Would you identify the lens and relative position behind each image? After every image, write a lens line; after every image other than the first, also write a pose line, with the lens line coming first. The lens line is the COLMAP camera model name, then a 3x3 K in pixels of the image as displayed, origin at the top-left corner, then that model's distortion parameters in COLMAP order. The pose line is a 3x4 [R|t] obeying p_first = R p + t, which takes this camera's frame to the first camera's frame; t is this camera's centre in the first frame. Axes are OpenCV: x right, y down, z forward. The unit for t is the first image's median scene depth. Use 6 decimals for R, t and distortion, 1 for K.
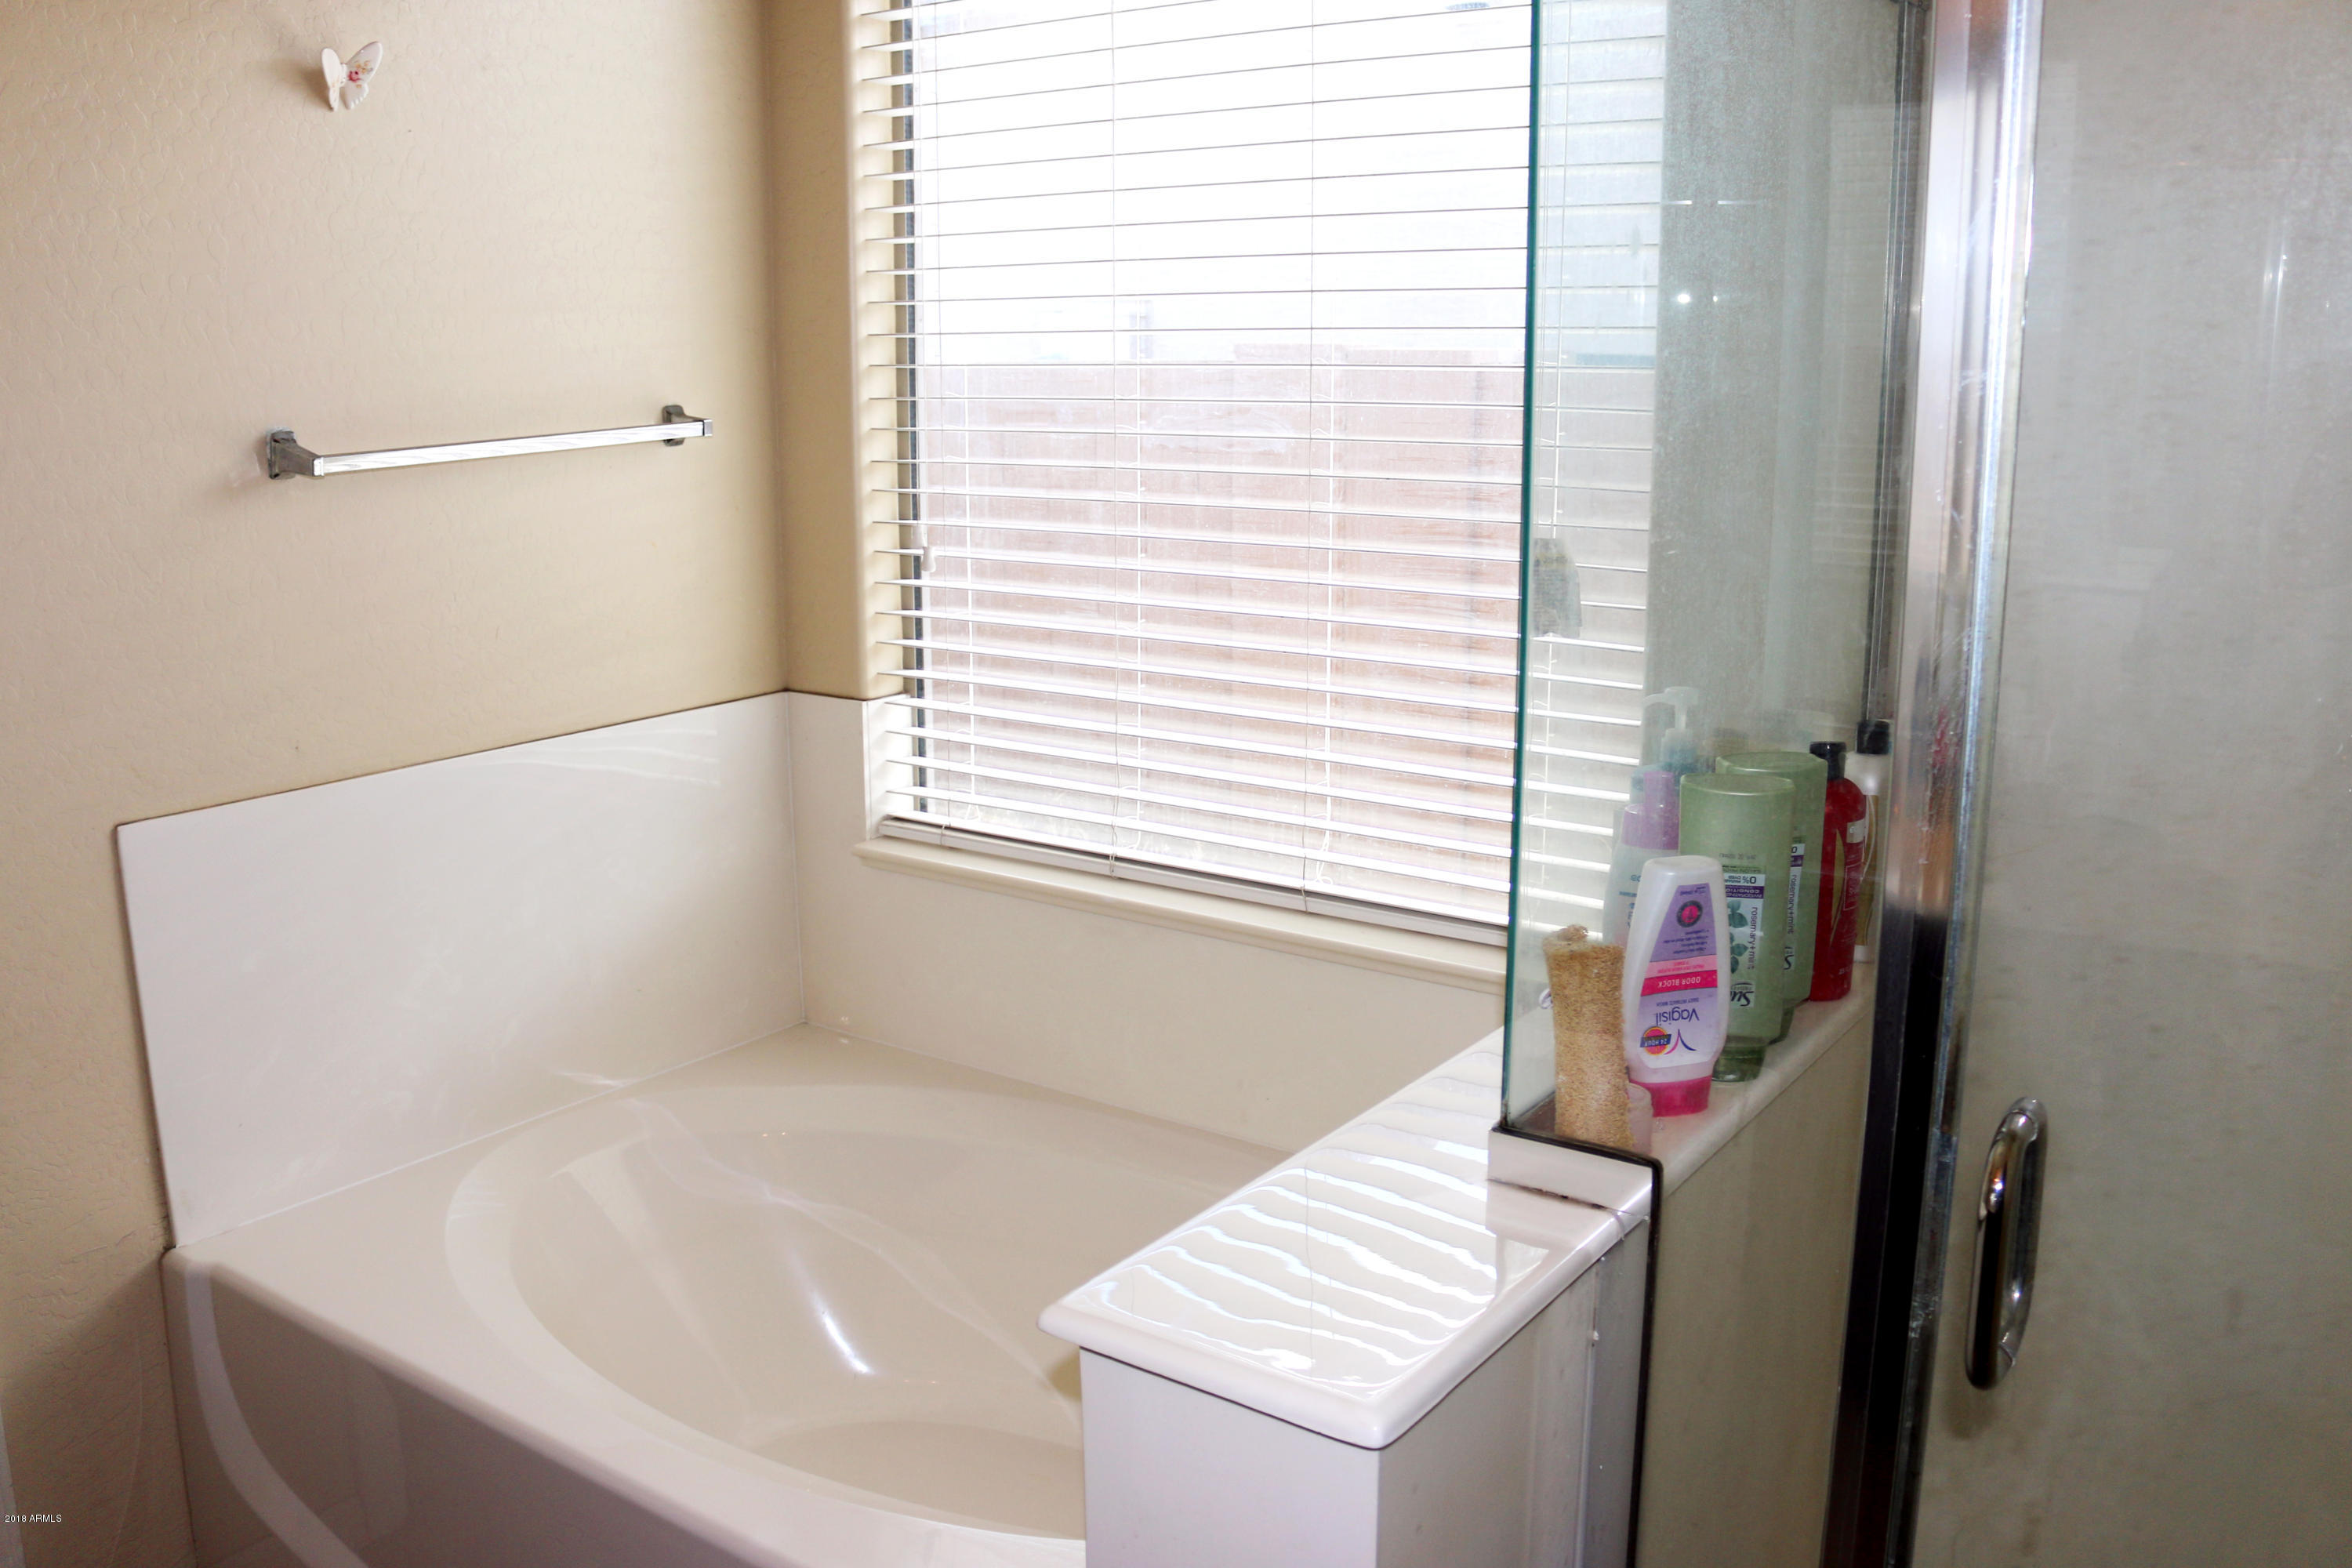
lens RADIAL K [[2013.5, 0, 1176.0], [0, 2013.5, 784.0], [0, 0, 1]] dist [-0.146041, 0.119031]
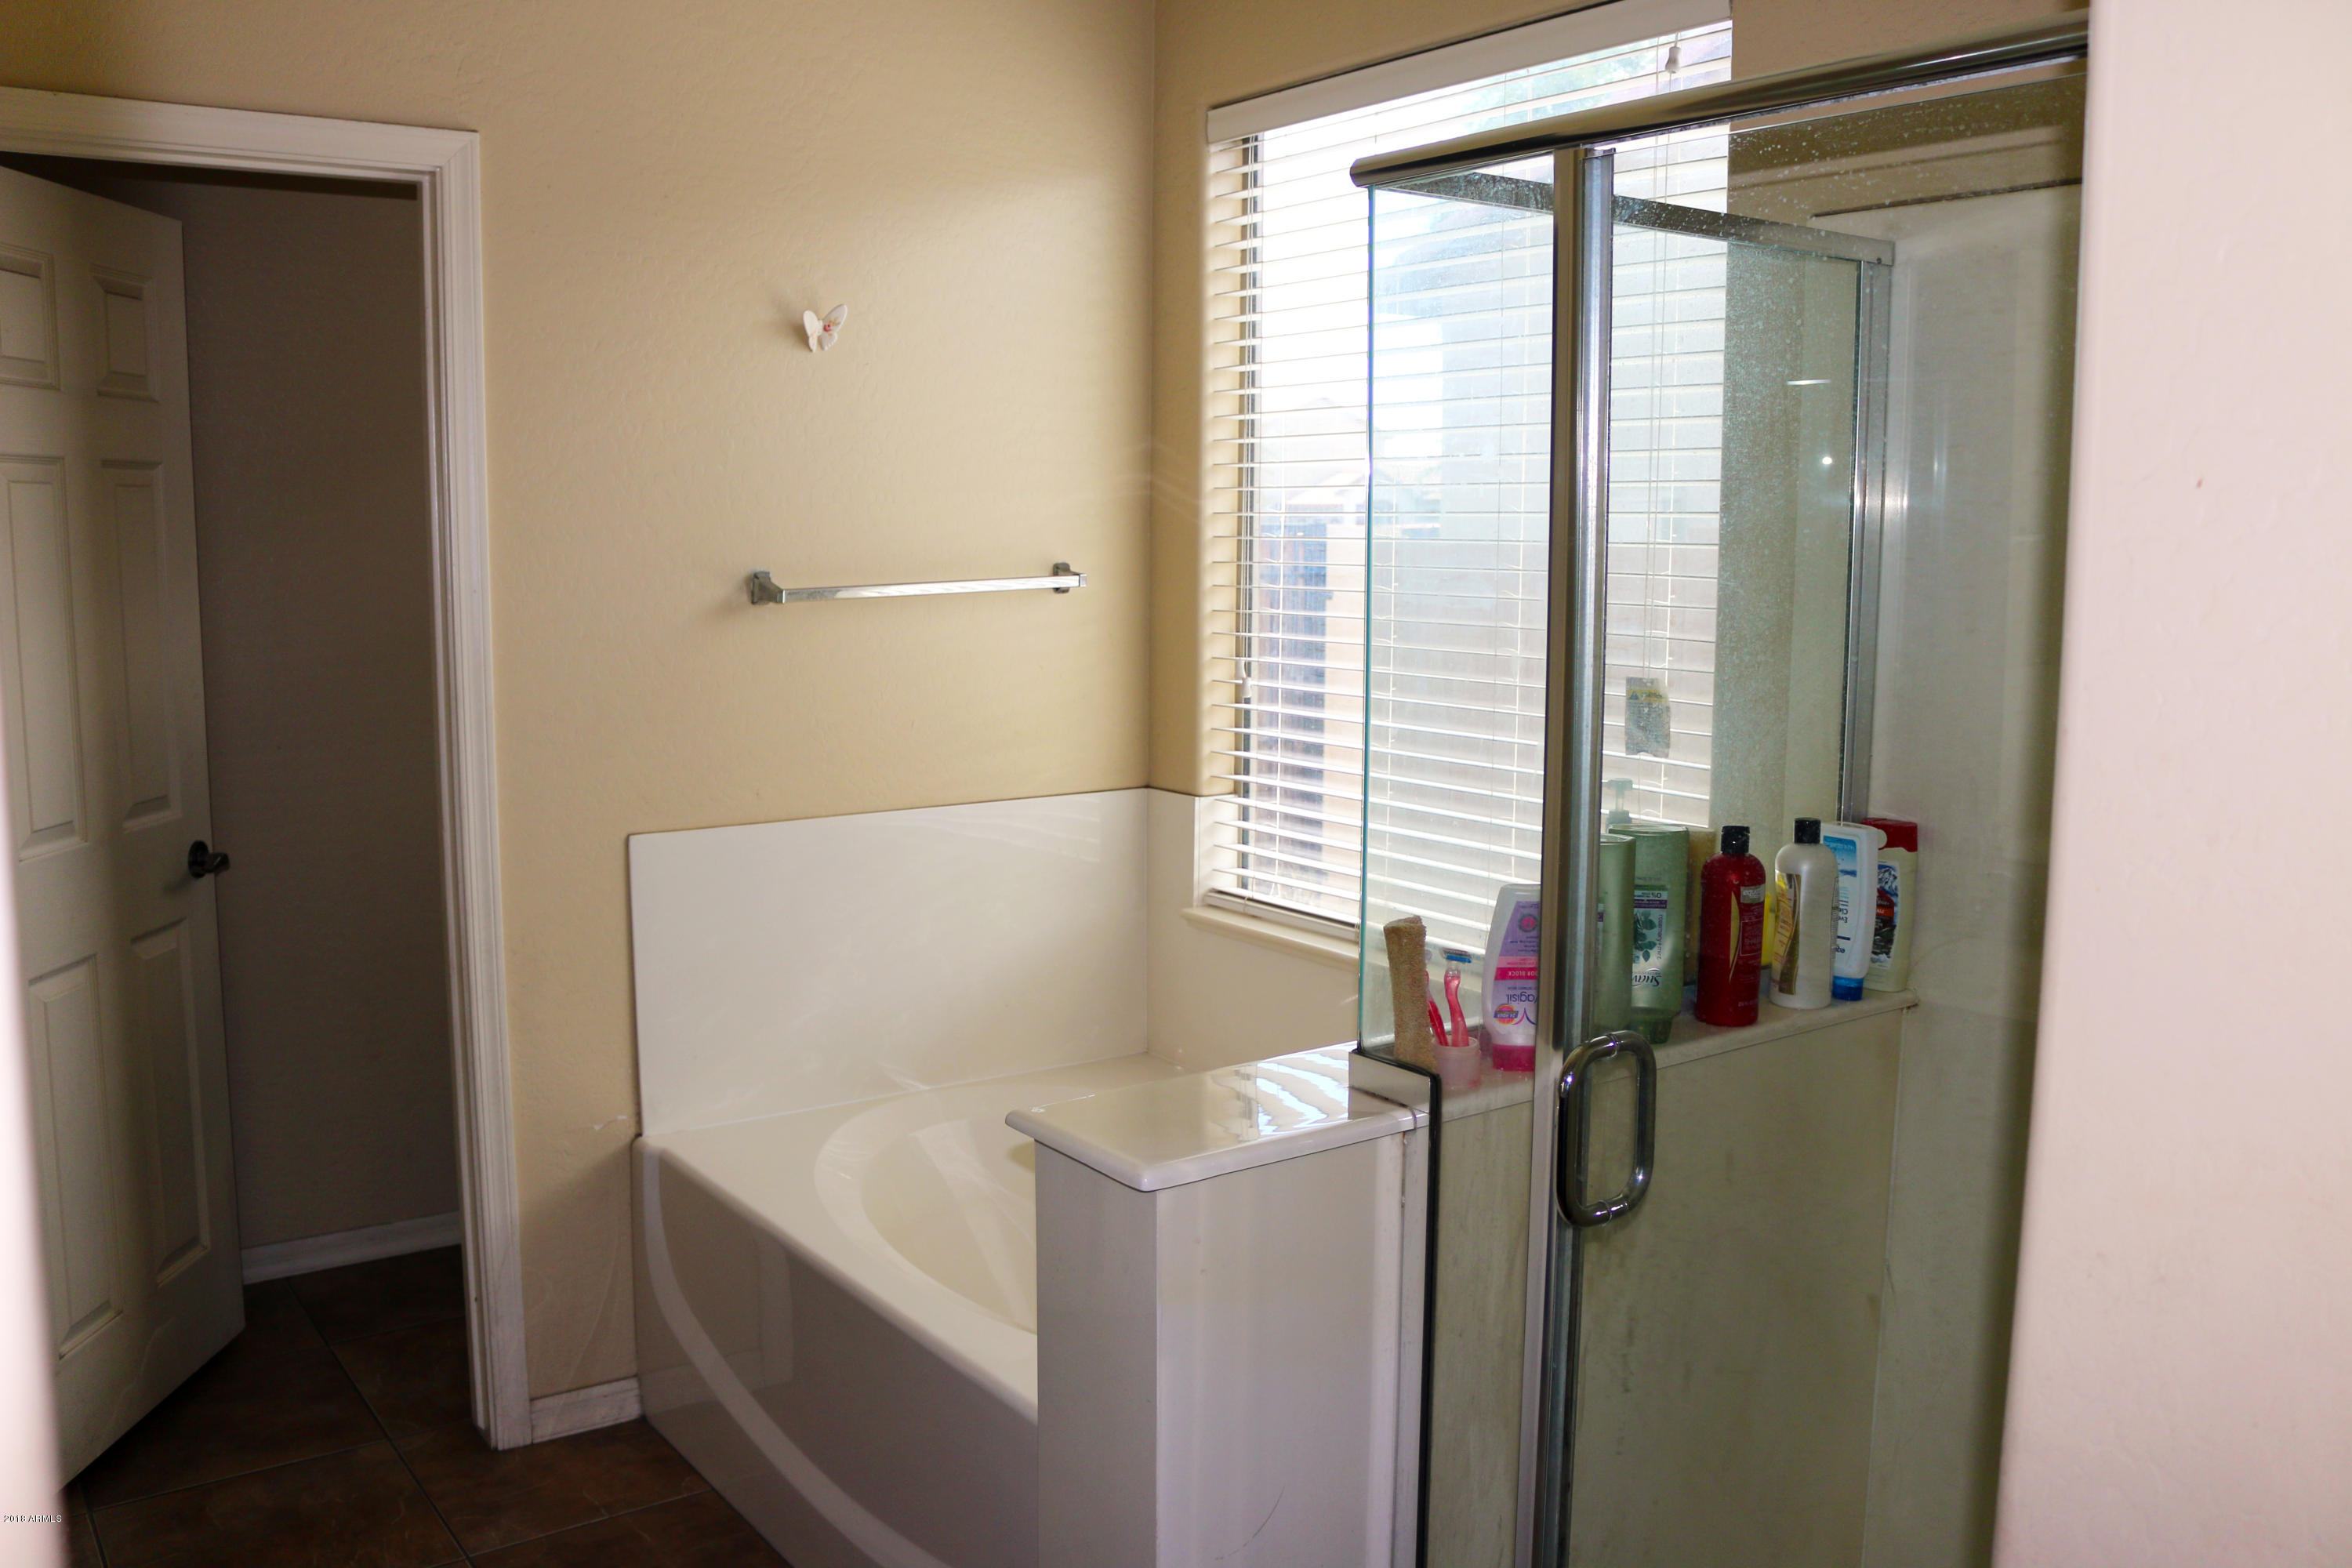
lens RADIAL K [[2013.5, 0, 1176.0], [0, 2013.5, 784.0], [0, 0, 1]] dist [-0.146041, 0.119031]
pose [[0.947464, 0.050395, -0.315869, 0.240500], [-0.077397, 0.994286, -0.073525, 0.046909], [0.310358, 0.094110, 0.945950, -0.221723]]
